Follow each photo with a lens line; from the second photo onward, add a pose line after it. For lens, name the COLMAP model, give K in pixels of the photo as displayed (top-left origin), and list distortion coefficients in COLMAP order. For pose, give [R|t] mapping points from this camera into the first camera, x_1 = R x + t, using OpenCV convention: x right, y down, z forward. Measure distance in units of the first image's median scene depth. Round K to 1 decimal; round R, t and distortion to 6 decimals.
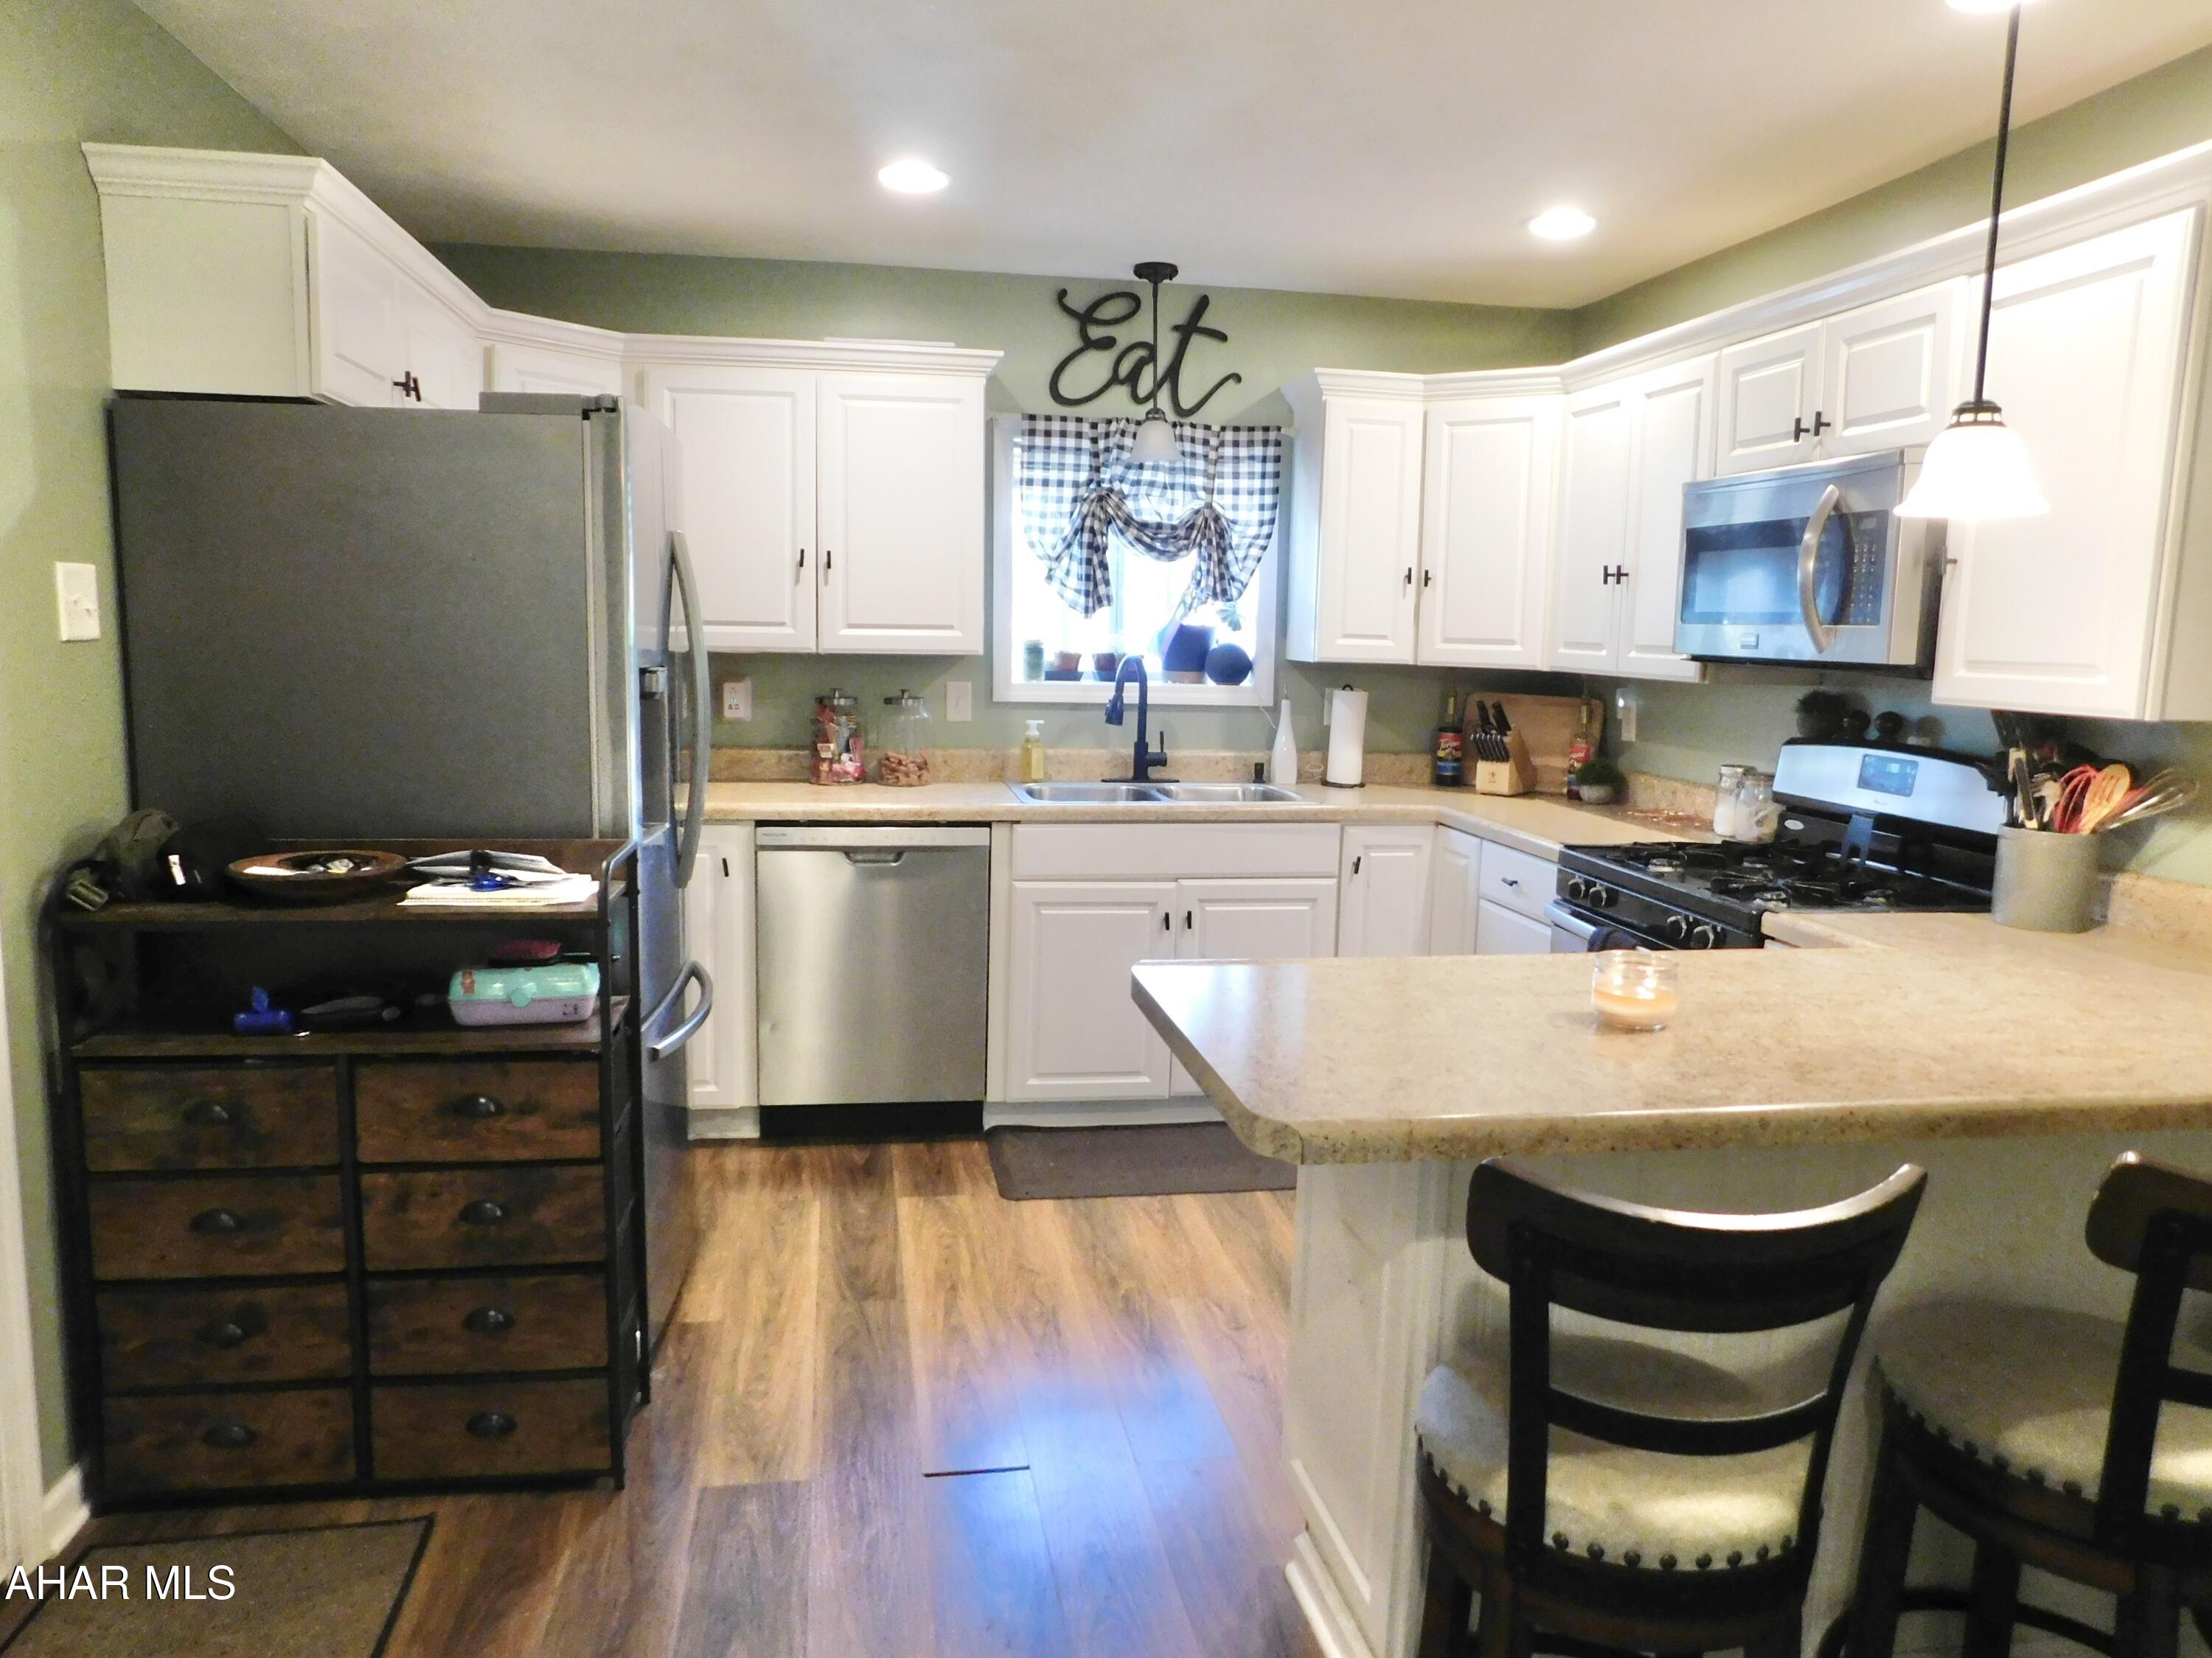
lens RADIAL K [[1515.6, 0, 1106.0], [0, 1515.6, 829.0], [0, 0, 1]] dist [-0.073345, -0.000998]
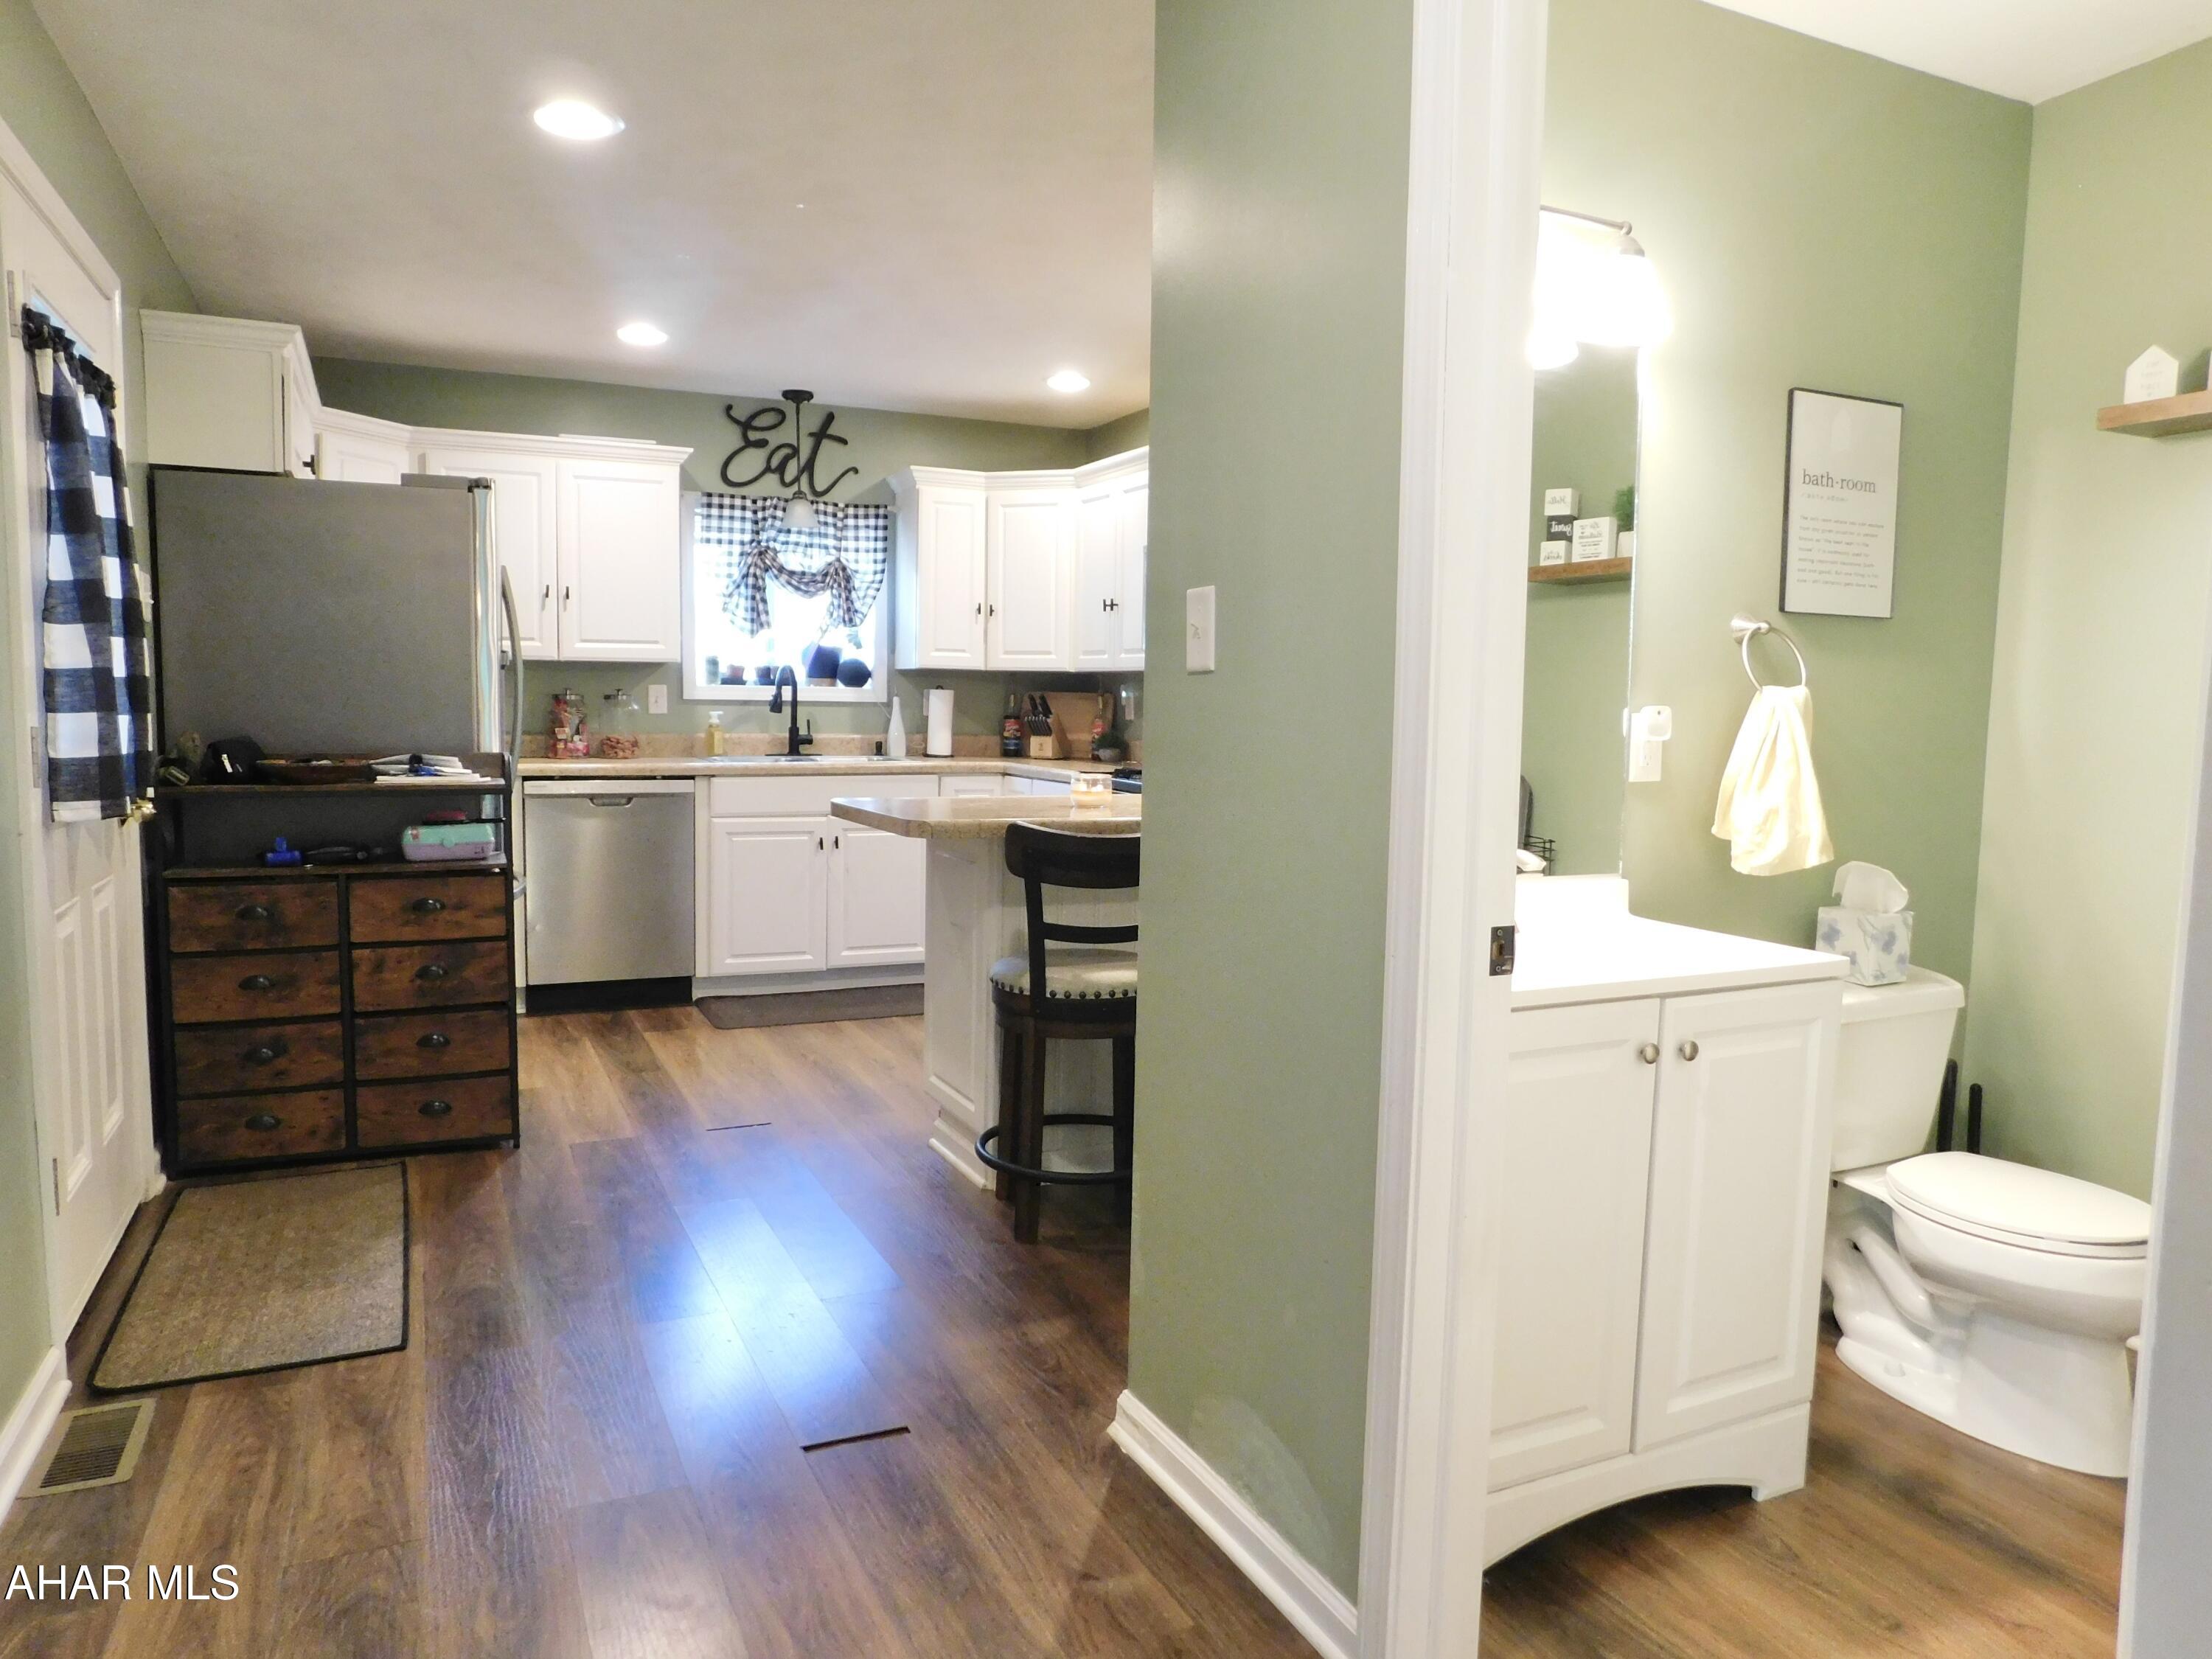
lens RADIAL K [[1482.1, 0, 1135.2], [0, 1482.1, 822.2], [0, 0, 1]] dist [-0.069206, 0.002143]
pose [[0.957591, -0.030002, 0.286565, -0.069824], [0.043224, 0.998267, -0.039925, 0.100460], [-0.284871, 0.050618, 0.957229, -0.396644]]
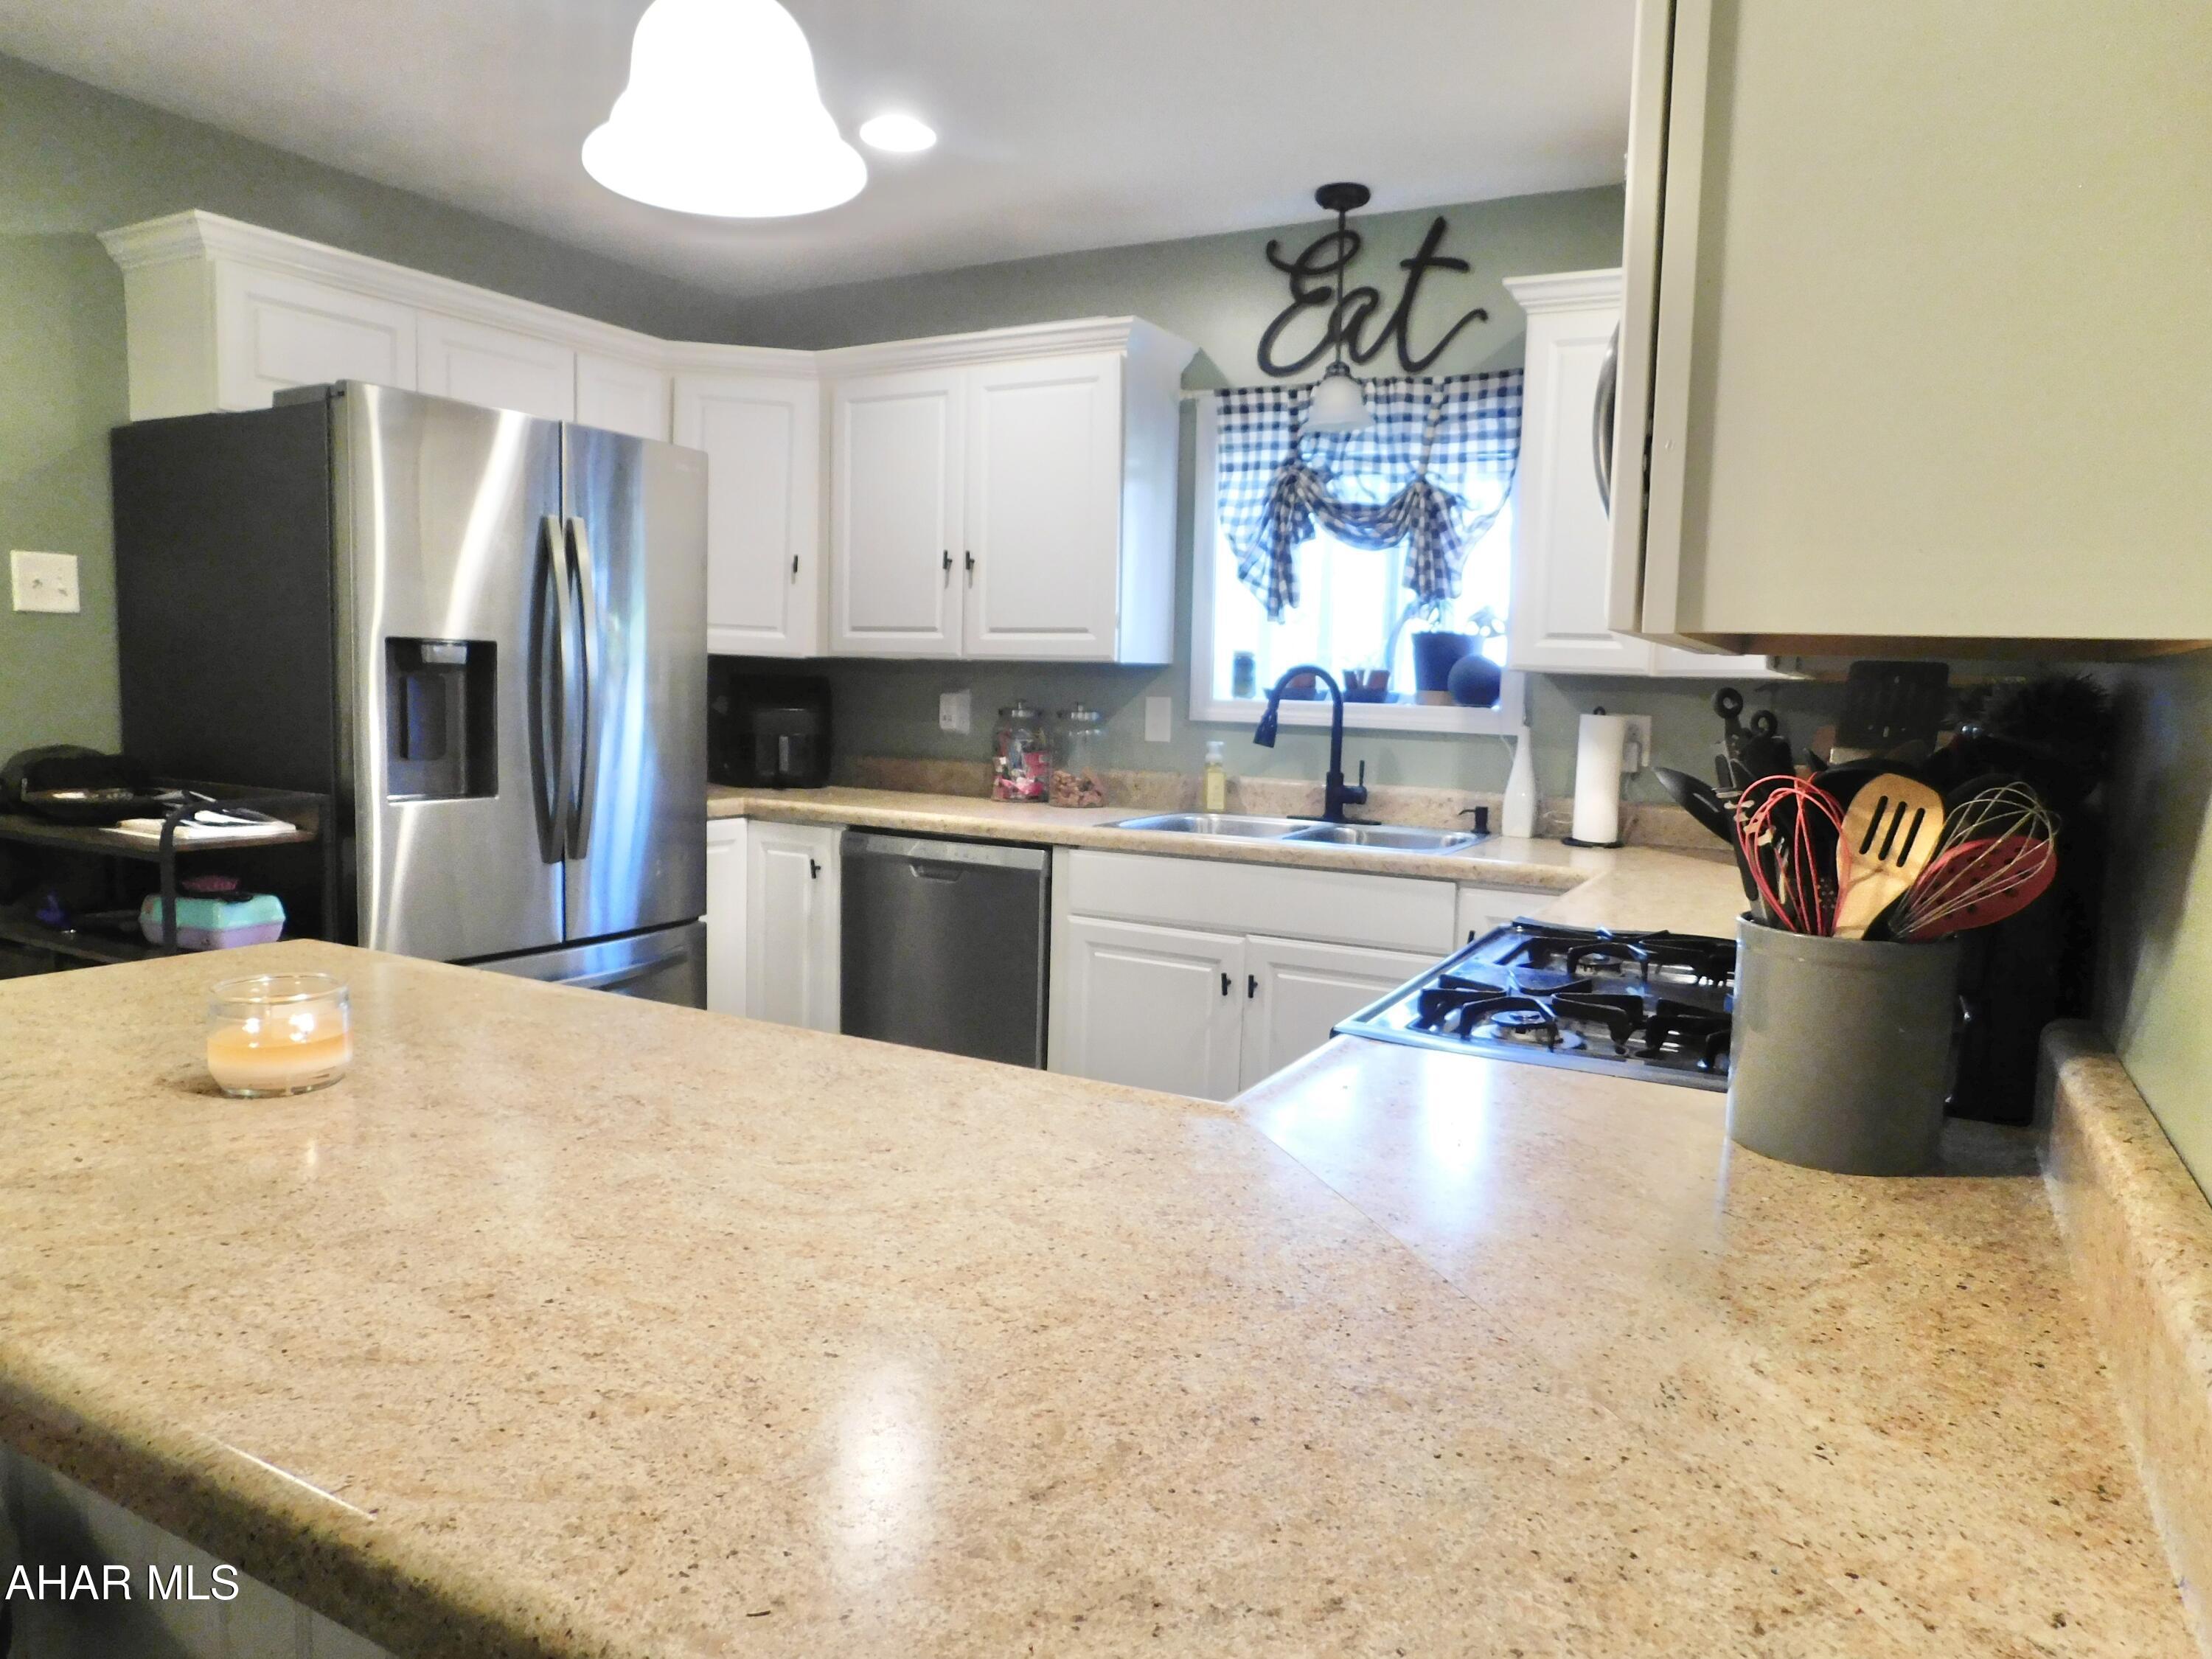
lens RADIAL K [[1452.0, 0, 1110.0], [0, 1452.0, 833.1], [0, 0, 1]] dist [-0.074466, 0.065509]
pose [[0.787689, 0.063234, -0.612820, 0.420749], [-0.093530, 0.995463, -0.017502, 0.000212], [0.608932, 0.071103, 0.790029, 0.318872]]
